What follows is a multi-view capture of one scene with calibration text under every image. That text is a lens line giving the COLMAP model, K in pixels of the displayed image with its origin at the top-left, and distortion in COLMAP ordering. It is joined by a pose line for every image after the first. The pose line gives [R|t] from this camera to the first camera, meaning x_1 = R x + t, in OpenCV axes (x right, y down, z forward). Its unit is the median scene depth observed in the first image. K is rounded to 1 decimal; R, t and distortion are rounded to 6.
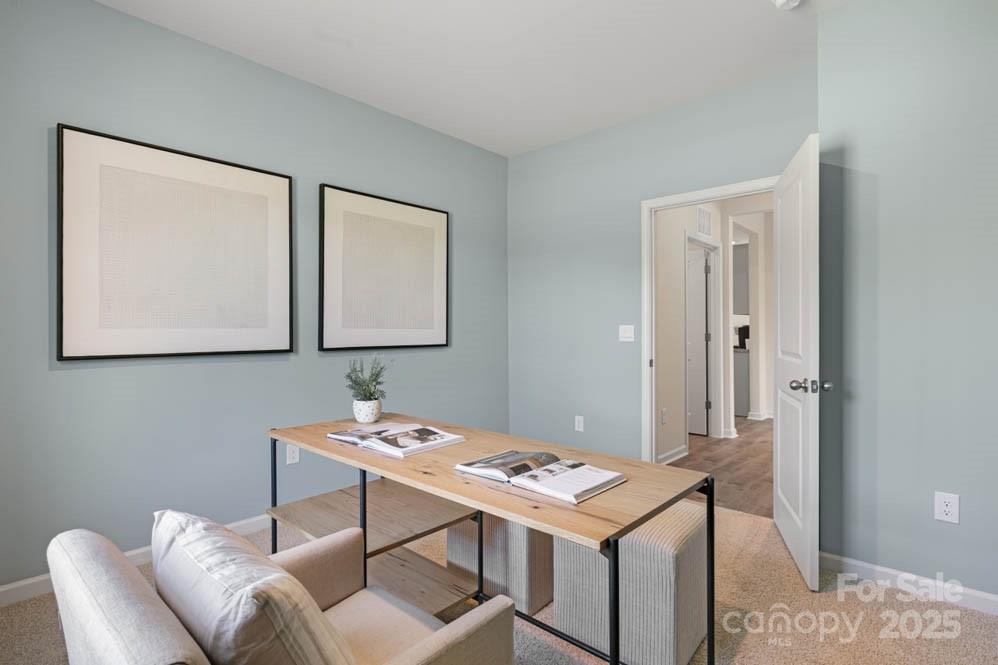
lens RADIAL K [[498.8, 0, 500.0], [0, 498.8, 329.2], [0, 0, 1]] dist [-0.000595, -0.000398]
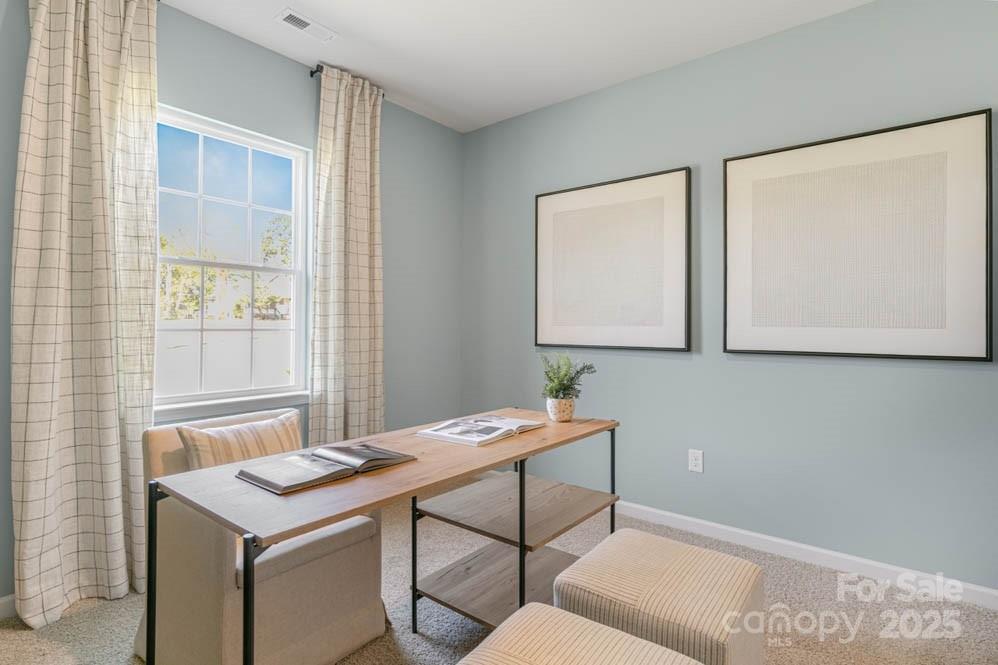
lens RADIAL K [[498.8, 0, 500.0], [0, 498.8, 329.2], [0, 0, 1]] dist [-0.000595, -0.000398]
pose [[0.075788, 0.006874, -0.997100, 0.503476], [-0.005120, 0.999966, 0.006505, -0.000652], [0.997111, 0.004612, 0.075821, 0.575169]]
